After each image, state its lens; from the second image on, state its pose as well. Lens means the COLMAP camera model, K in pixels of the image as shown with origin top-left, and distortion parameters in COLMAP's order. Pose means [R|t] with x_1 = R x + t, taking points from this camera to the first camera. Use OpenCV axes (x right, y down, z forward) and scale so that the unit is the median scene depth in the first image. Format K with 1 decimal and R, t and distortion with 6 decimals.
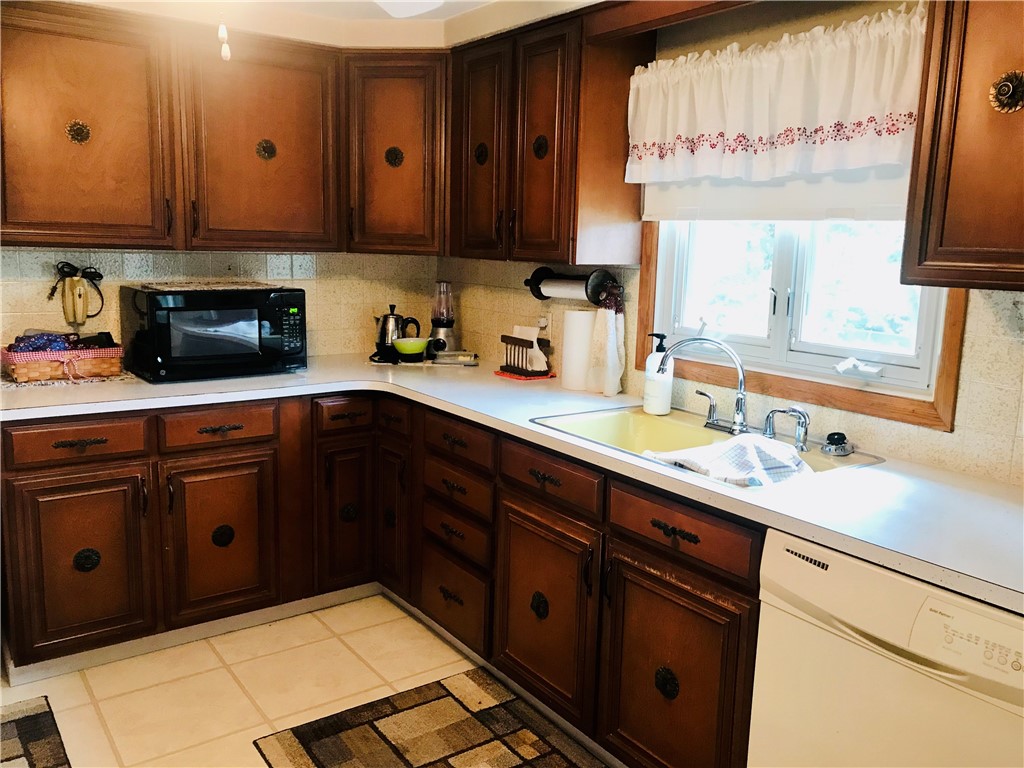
lens RADIAL K [[841.7, 0, 511.2], [0, 841.7, 381.7], [0, 0, 1]] dist [0.062181, -0.079791]
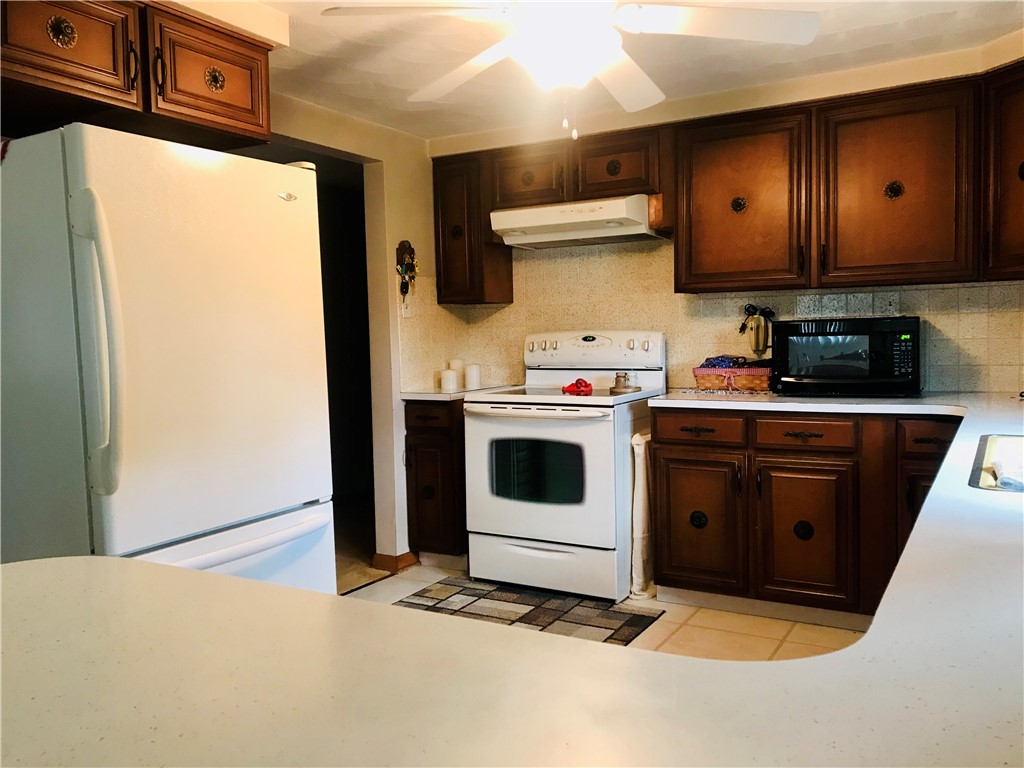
lens RADIAL K [[841.7, 0, 514.1], [0, 841.7, 381.4], [0, 0, 1]] dist [0.062181, -0.079791]
pose [[0.415045, 0.019662, -0.909589, 0.535226], [-0.118042, 0.992480, -0.032408, 0.065656], [0.902111, 0.120820, 0.414244, 0.148507]]
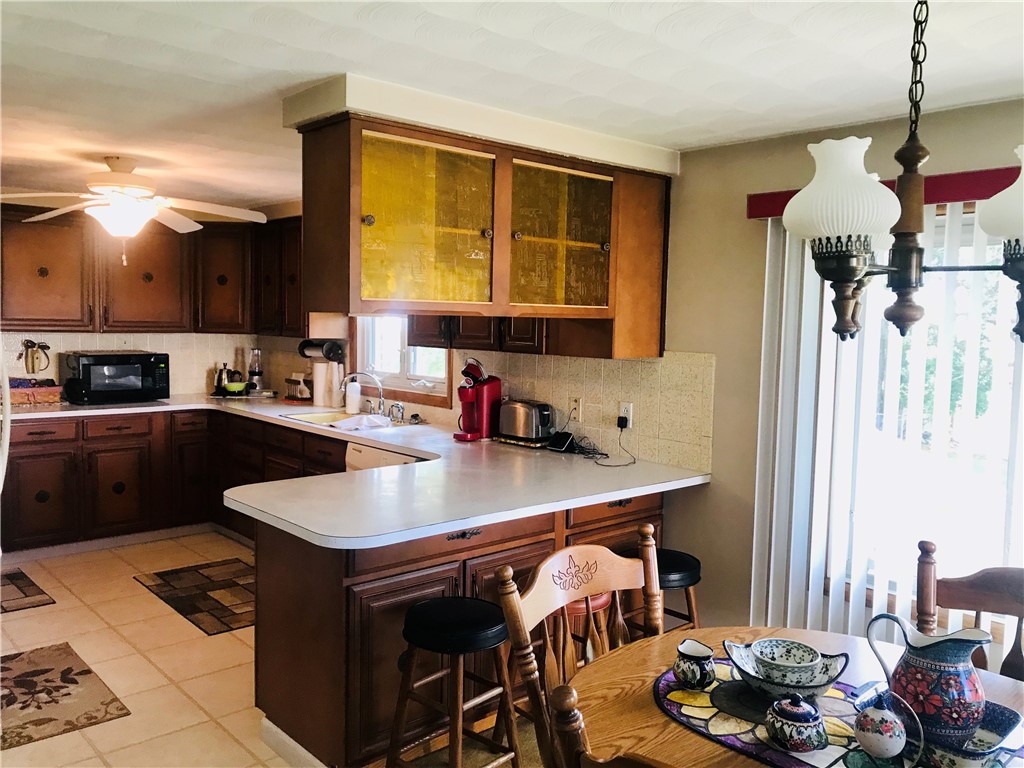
lens RADIAL K [[841.7, 0, 514.4], [0, 841.7, 381.2], [0, 0, 1]] dist [0.062181, -0.079791]
pose [[0.993630, -0.012845, 0.111953, 0.303880], [0.022788, 0.995860, -0.087994, 0.133098], [-0.110360, 0.089985, 0.989810, -0.919599]]
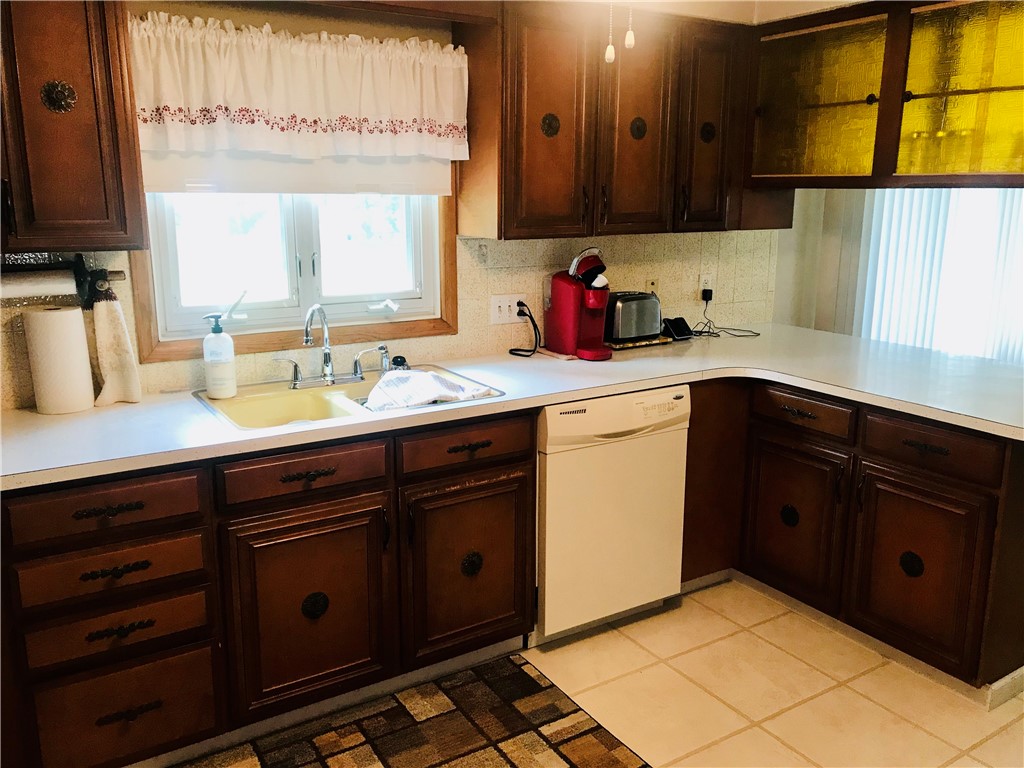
lens RADIAL K [[841.7, 0, 512.8], [0, 841.7, 385.9], [0, 0, 1]] dist [0.062181, -0.079791]
pose [[0.042500, -0.250589, 0.967160, -0.679994], [0.163676, 0.956703, 0.240687, -0.139675], [-0.985598, 0.148072, 0.081675, 0.547769]]
